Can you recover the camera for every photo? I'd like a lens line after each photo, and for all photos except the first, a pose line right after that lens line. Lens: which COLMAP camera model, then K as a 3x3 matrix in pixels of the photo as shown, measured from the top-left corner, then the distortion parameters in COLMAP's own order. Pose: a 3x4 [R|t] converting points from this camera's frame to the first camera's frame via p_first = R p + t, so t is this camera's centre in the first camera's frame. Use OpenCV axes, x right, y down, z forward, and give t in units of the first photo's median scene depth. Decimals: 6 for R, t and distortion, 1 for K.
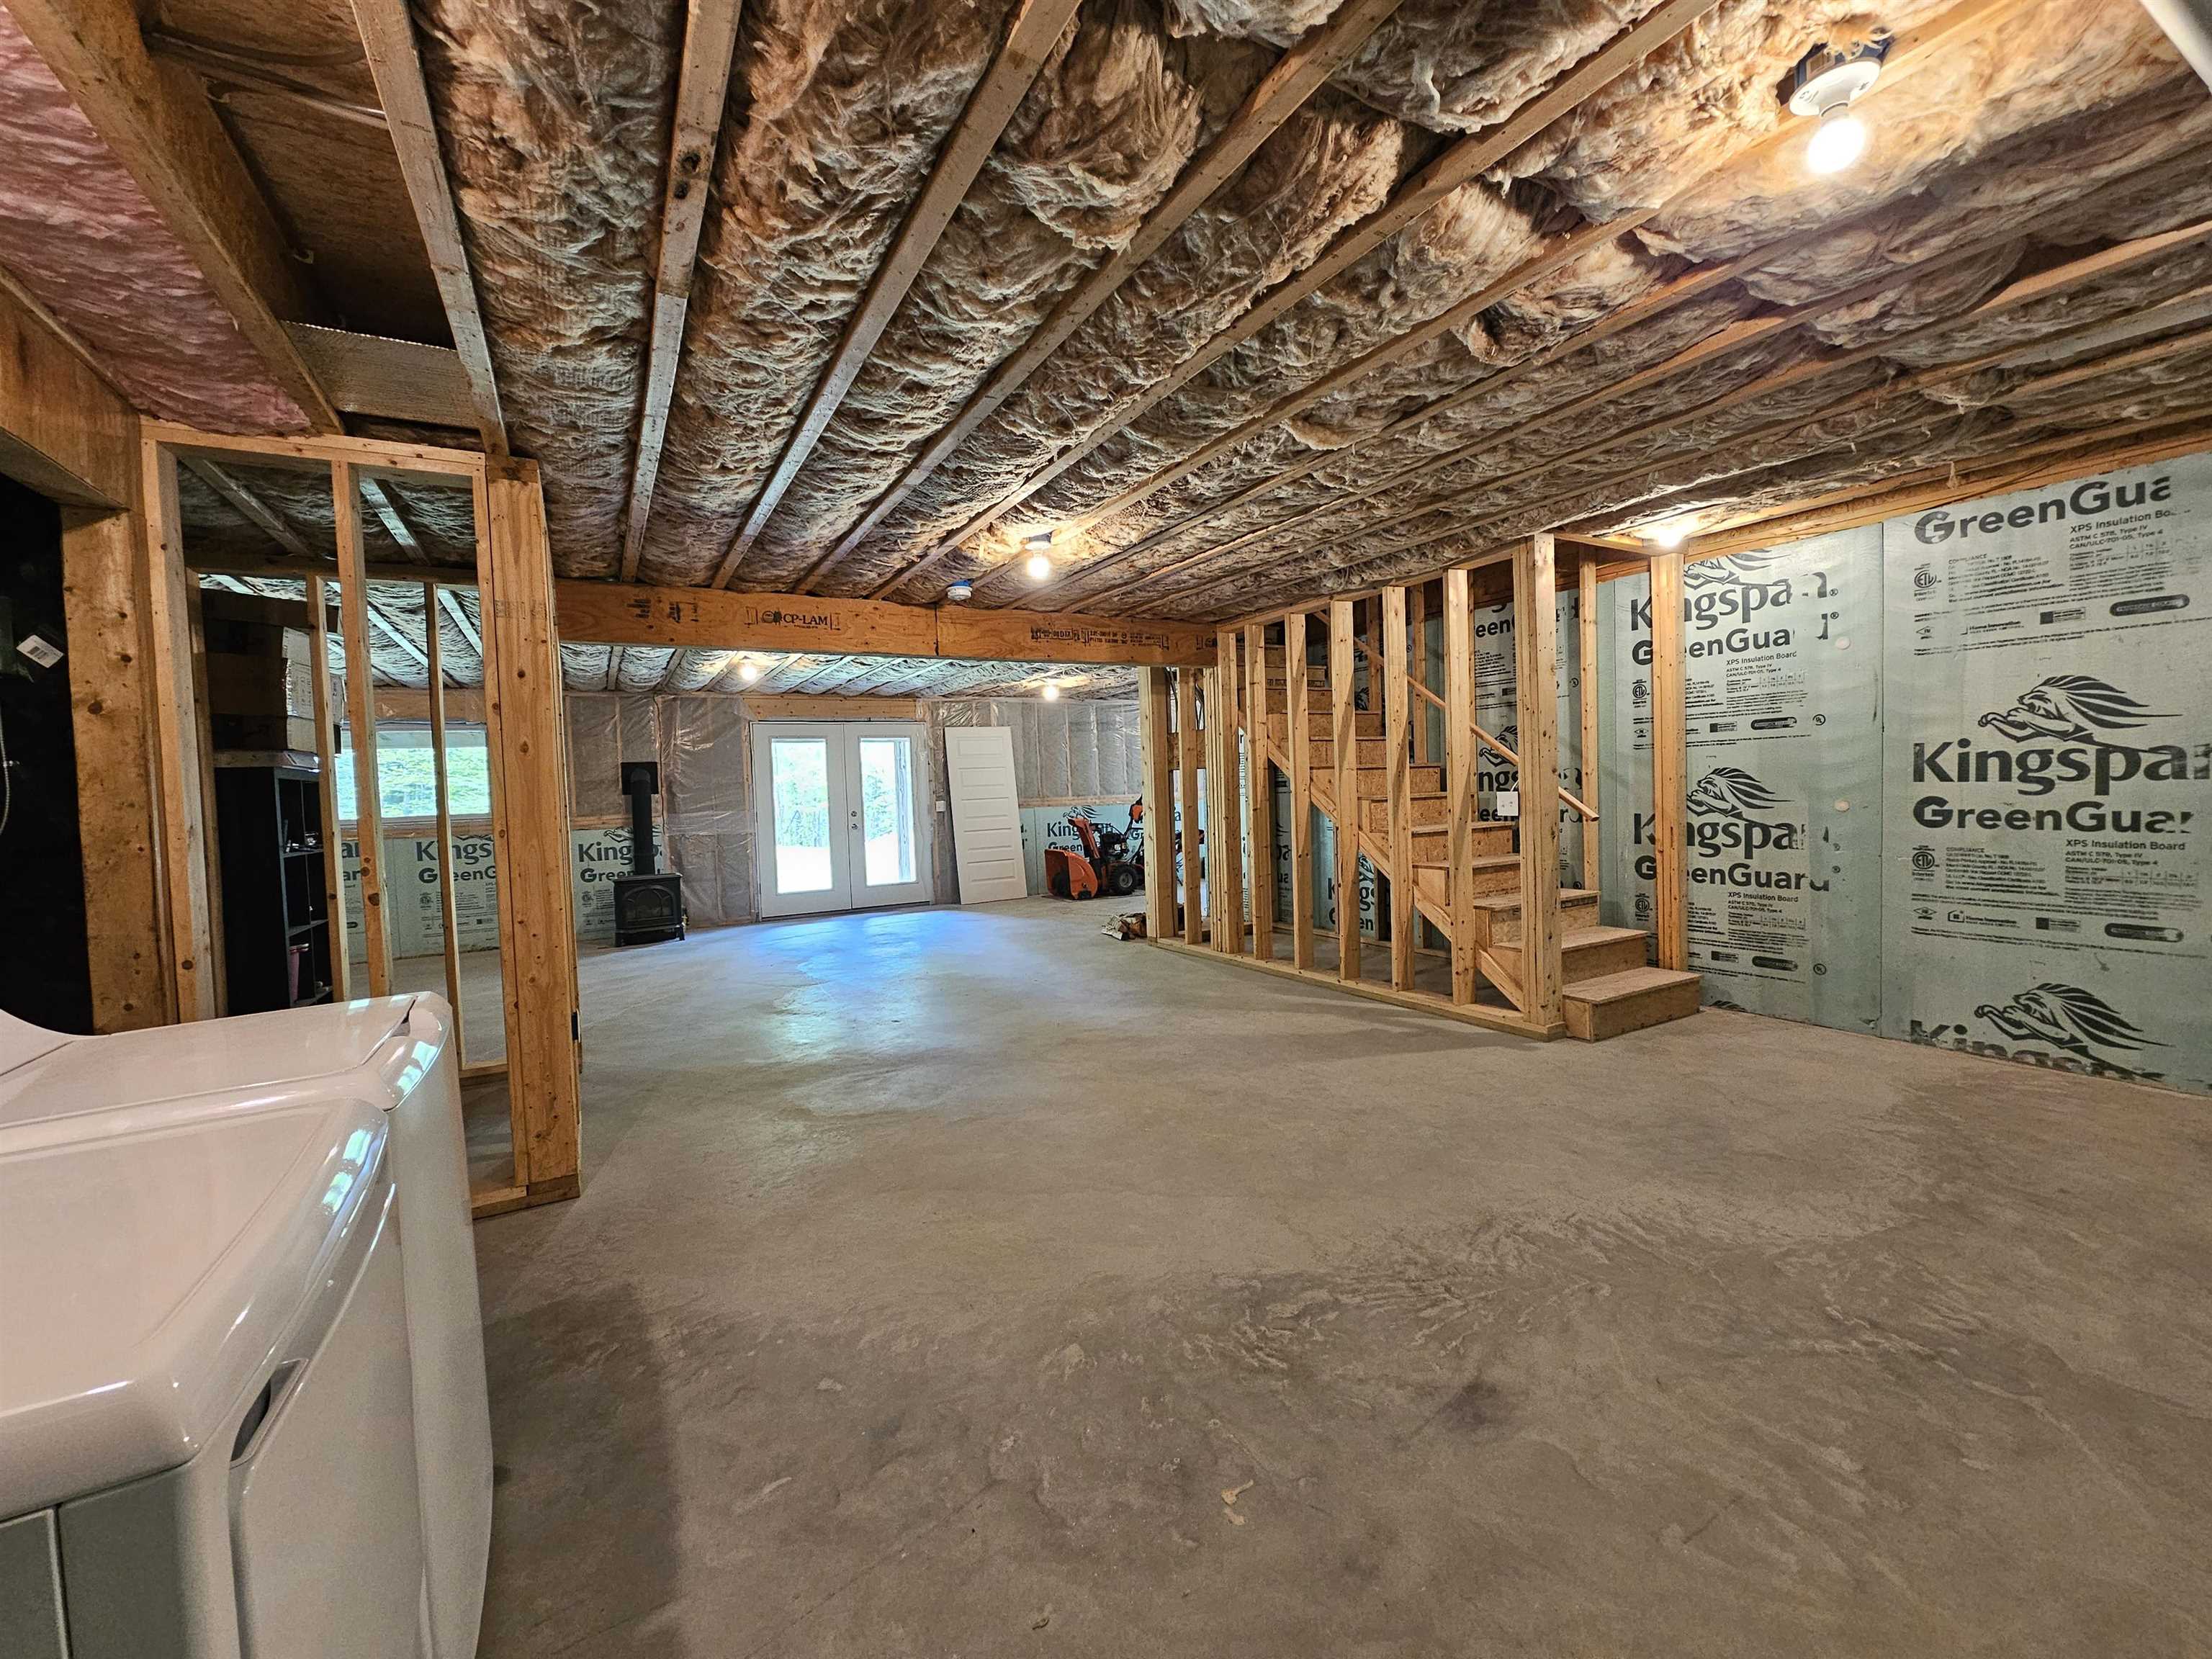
lens RADIAL K [[906.5, 0, 1109.5], [0, 906.5, 824.6], [0, 0, 1]] dist [0.002203, -0.000730]
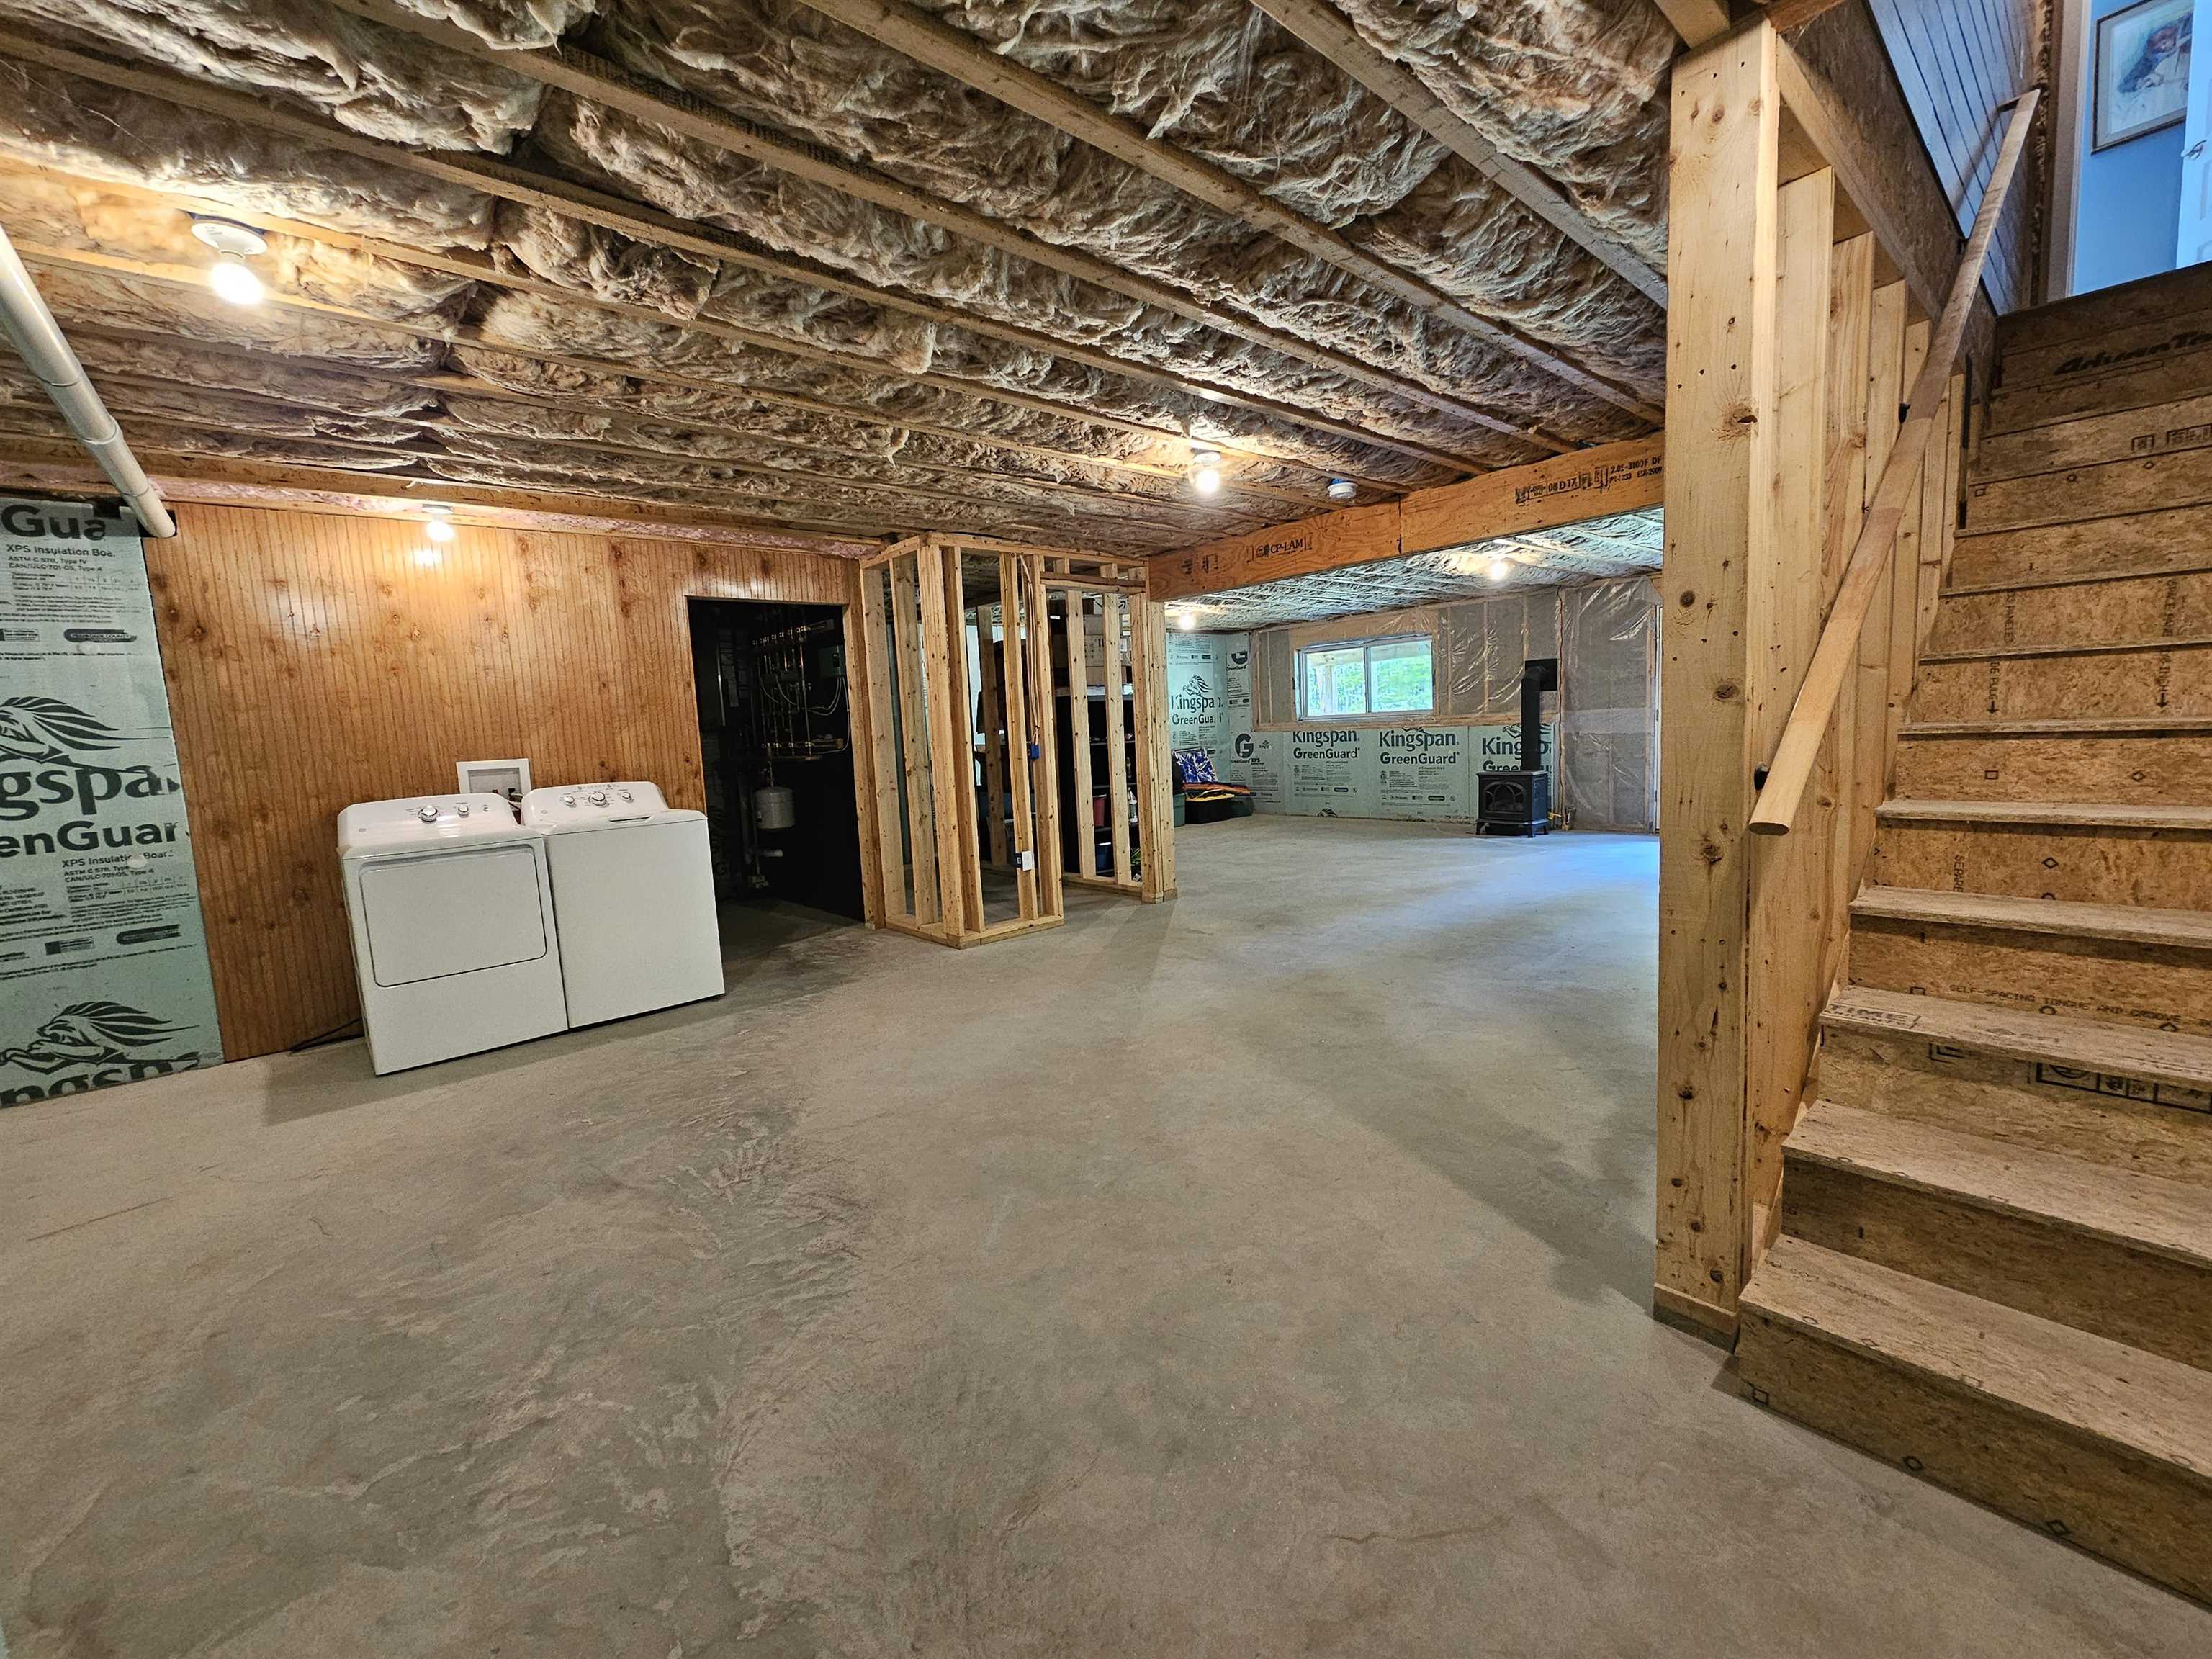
lens RADIAL K [[906.5, 0, 1109.2], [0, 906.5, 817.5], [0, 0, 1]] dist [0.002203, -0.000730]
pose [[0.198670, 0.127967, -0.971676, 1.412699], [0.001627, 0.991395, 0.130897, -0.096553], [0.980065, -0.027586, 0.196753, 1.137869]]
